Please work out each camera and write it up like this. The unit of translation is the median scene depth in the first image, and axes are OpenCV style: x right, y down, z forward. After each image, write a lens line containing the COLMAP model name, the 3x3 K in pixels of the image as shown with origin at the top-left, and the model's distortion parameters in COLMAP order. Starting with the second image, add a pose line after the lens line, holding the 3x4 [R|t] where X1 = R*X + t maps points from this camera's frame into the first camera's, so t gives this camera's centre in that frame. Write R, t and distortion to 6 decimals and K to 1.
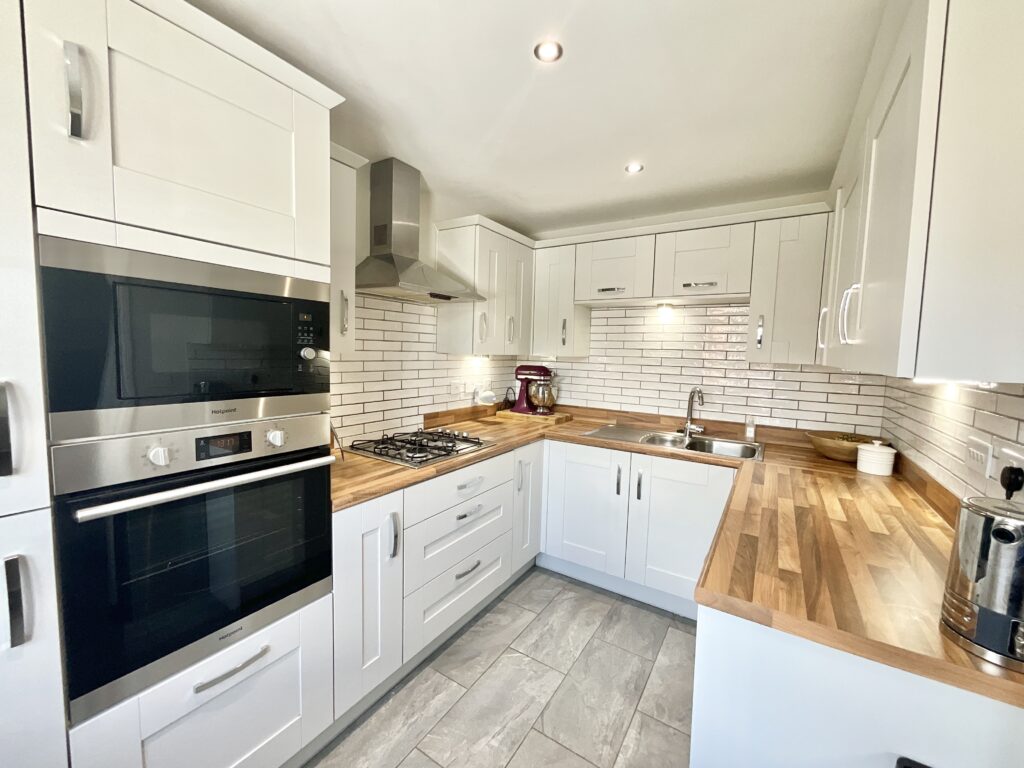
lens RADIAL K [[414.8, 0, 513.0], [0, 414.8, 386.5], [0, 0, 1]] dist [0.000365, 0.004582]
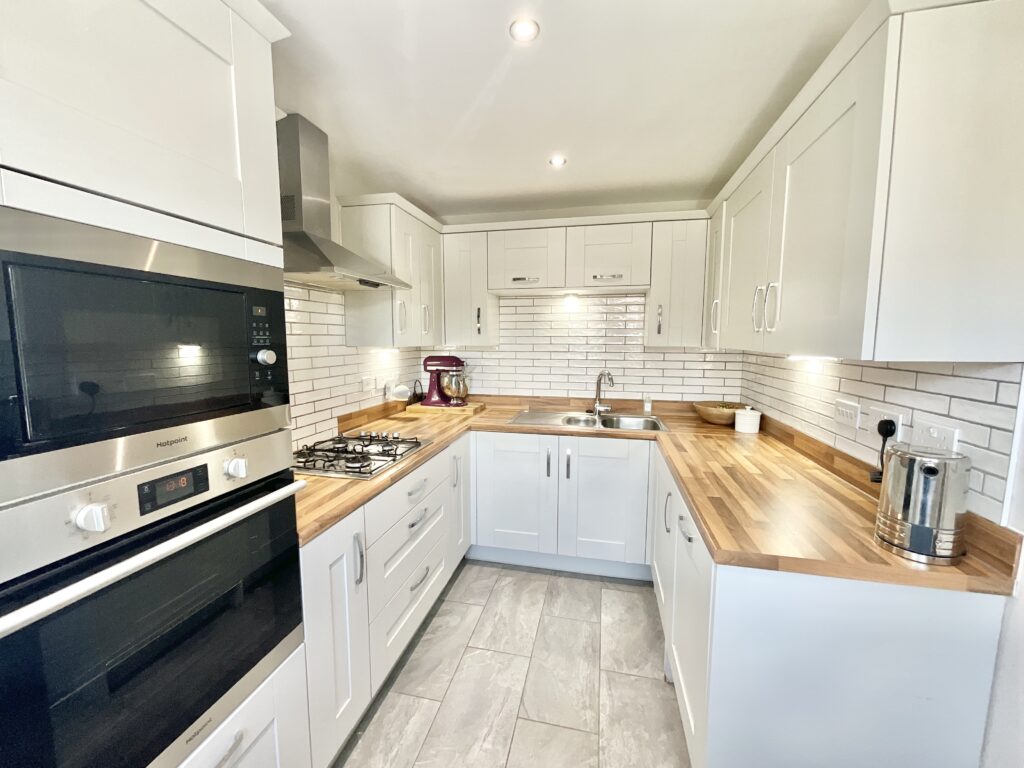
lens RADIAL K [[414.8, 0, 513.0], [0, 414.8, 386.5], [0, 0, 1]] dist [0.000365, 0.004582]
pose [[0.938802, -0.064746, 0.338317, -0.189329], [0.053058, 0.997635, 0.043693, -0.019393], [-0.340346, -0.023069, 0.940017, 0.054951]]
